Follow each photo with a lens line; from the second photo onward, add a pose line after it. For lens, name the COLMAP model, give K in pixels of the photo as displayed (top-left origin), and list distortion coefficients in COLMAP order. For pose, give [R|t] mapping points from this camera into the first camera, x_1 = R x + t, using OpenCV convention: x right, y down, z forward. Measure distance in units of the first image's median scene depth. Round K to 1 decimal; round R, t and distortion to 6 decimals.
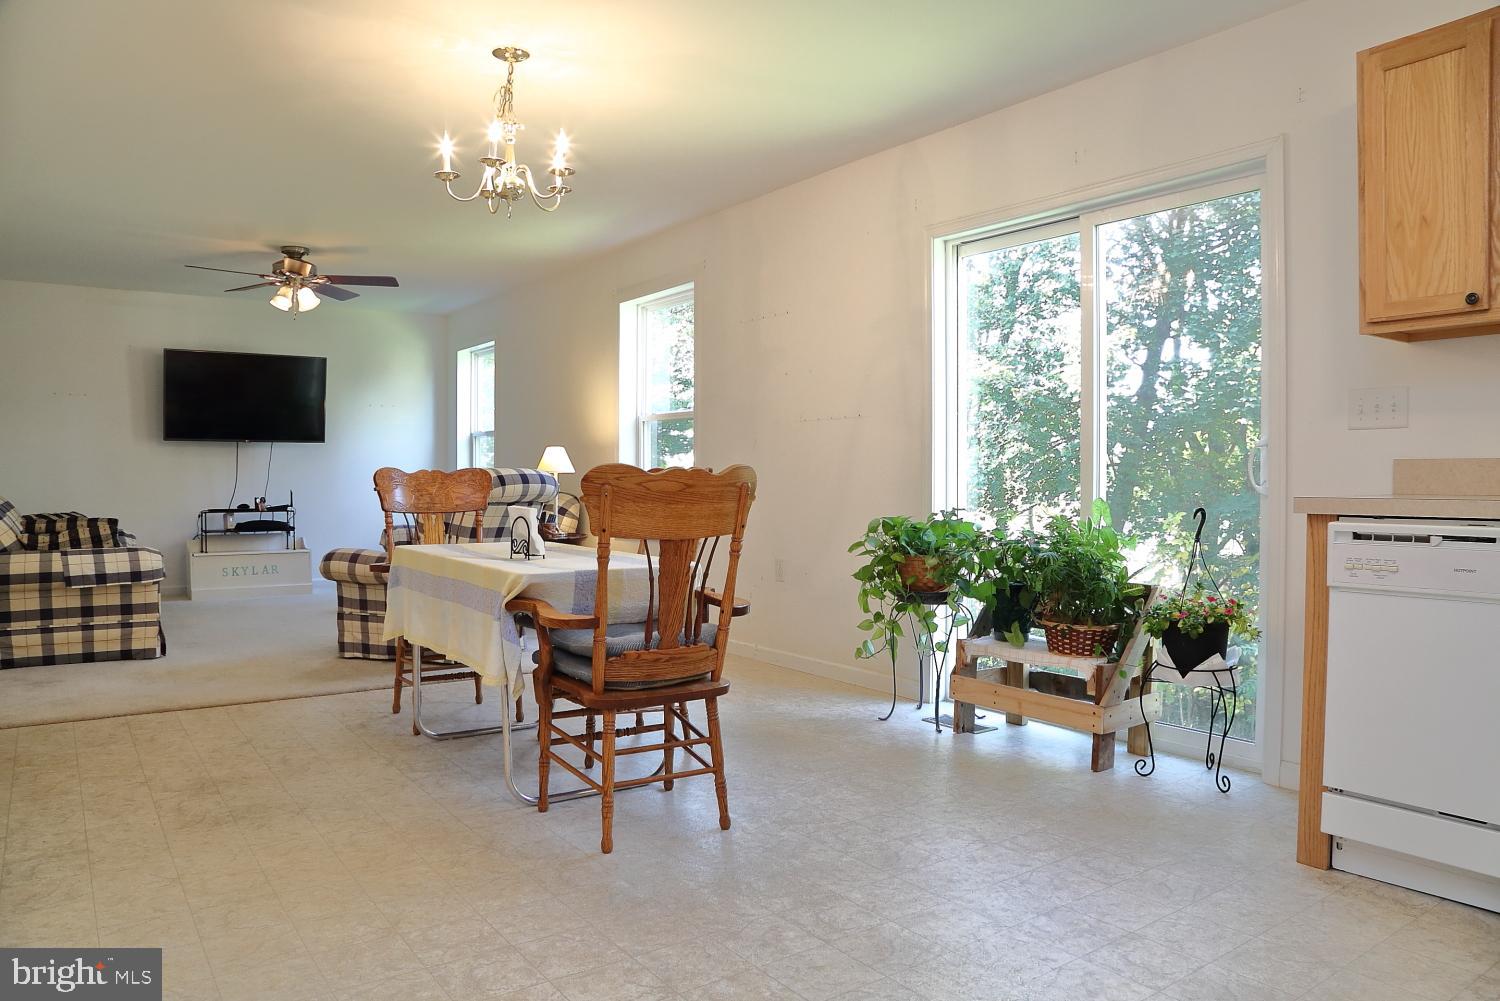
lens RADIAL K [[1042.8, 0, 753.2], [0, 1042.8, 504.9], [0, 0, 1]] dist [-0.126069, 0.064633]
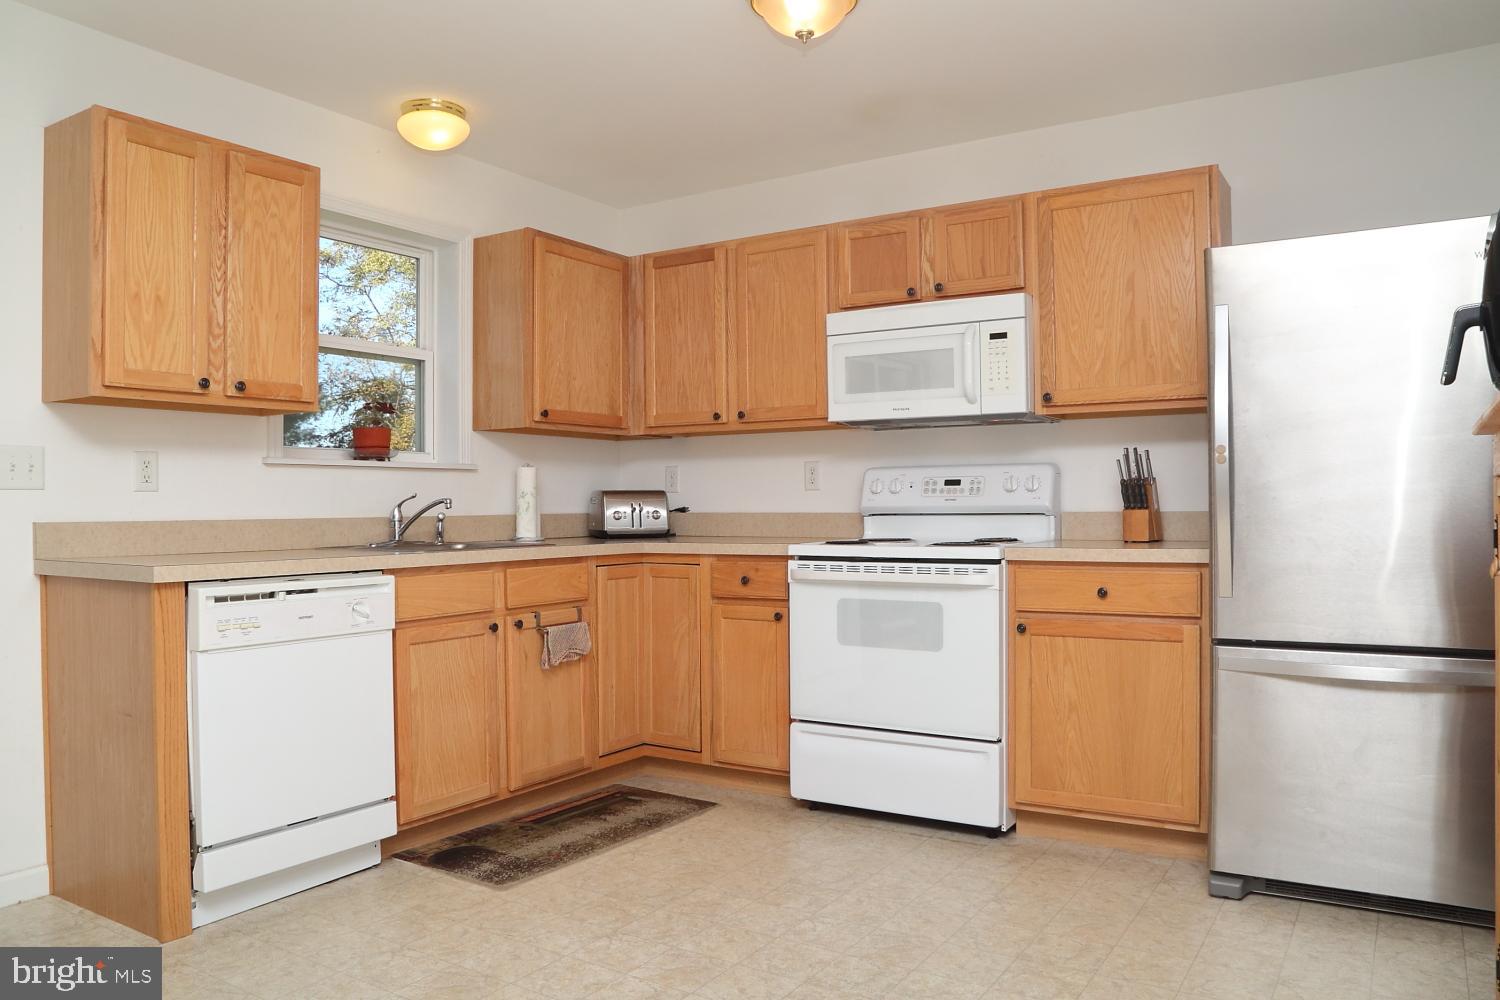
lens RADIAL K [[1090.1, 0, 765.7], [0, 1090.1, 503.3], [0, 0, 1]] dist [-0.096413, 0.008997]
pose [[-0.392095, 0.004528, 0.919914, -0.624144], [0.031365, 0.999472, 0.008450, -0.058819], [-0.919390, 0.032166, -0.392030, 0.864663]]
